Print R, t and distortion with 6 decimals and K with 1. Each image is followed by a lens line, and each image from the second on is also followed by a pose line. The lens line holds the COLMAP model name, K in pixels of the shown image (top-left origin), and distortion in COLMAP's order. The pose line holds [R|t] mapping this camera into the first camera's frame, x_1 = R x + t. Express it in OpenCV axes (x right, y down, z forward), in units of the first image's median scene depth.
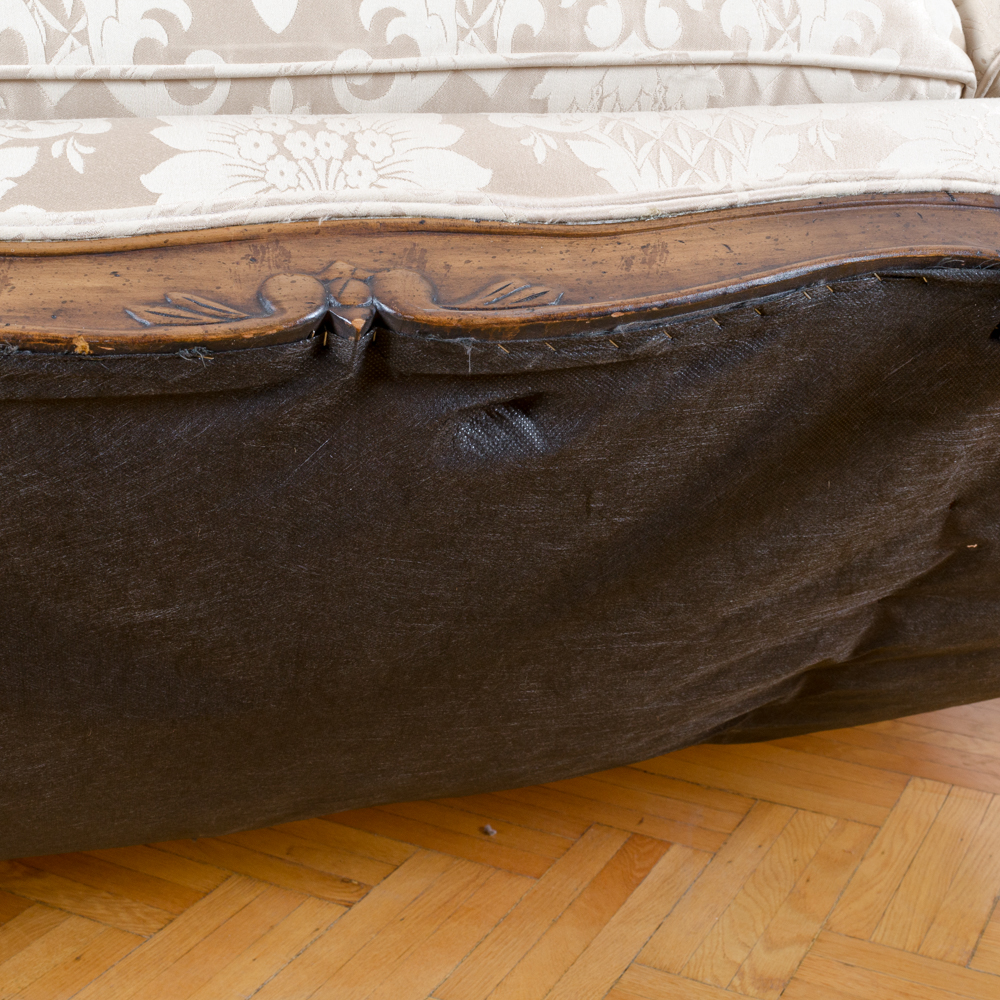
lens RADIAL K [[1669.4, 0, 498.1], [0, 1669.4, 507.0], [0, 0, 1]] dist [-0.013592, 0.000000]
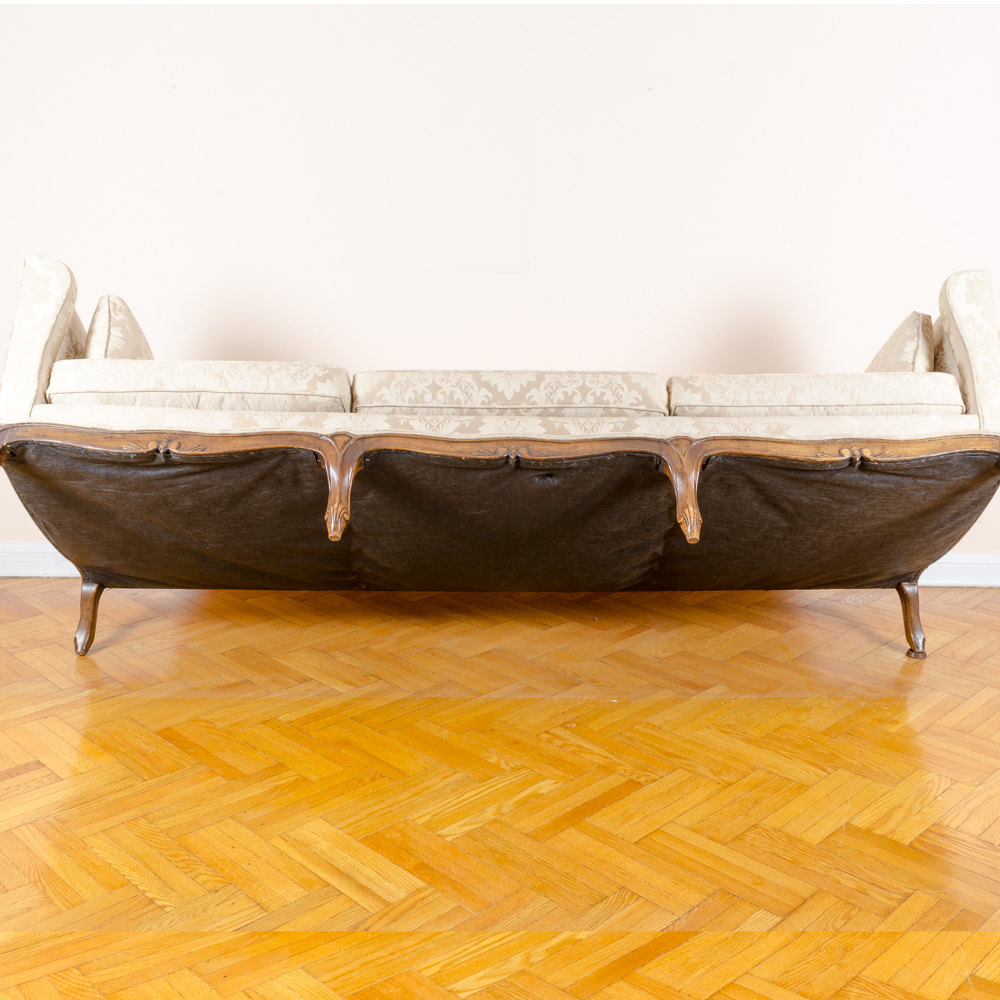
lens RADIAL K [[1060.8, 0, 492.6], [0, 1060.8, 496.5], [0, 0, 1]] dist [0.007985, 0.000000]
pose [[0.957034, 0.073802, -0.280428, 0.765491], [-0.091949, 0.994400, -0.052097, 0.187047], [0.275012, 0.075644, 0.958460, -2.143558]]
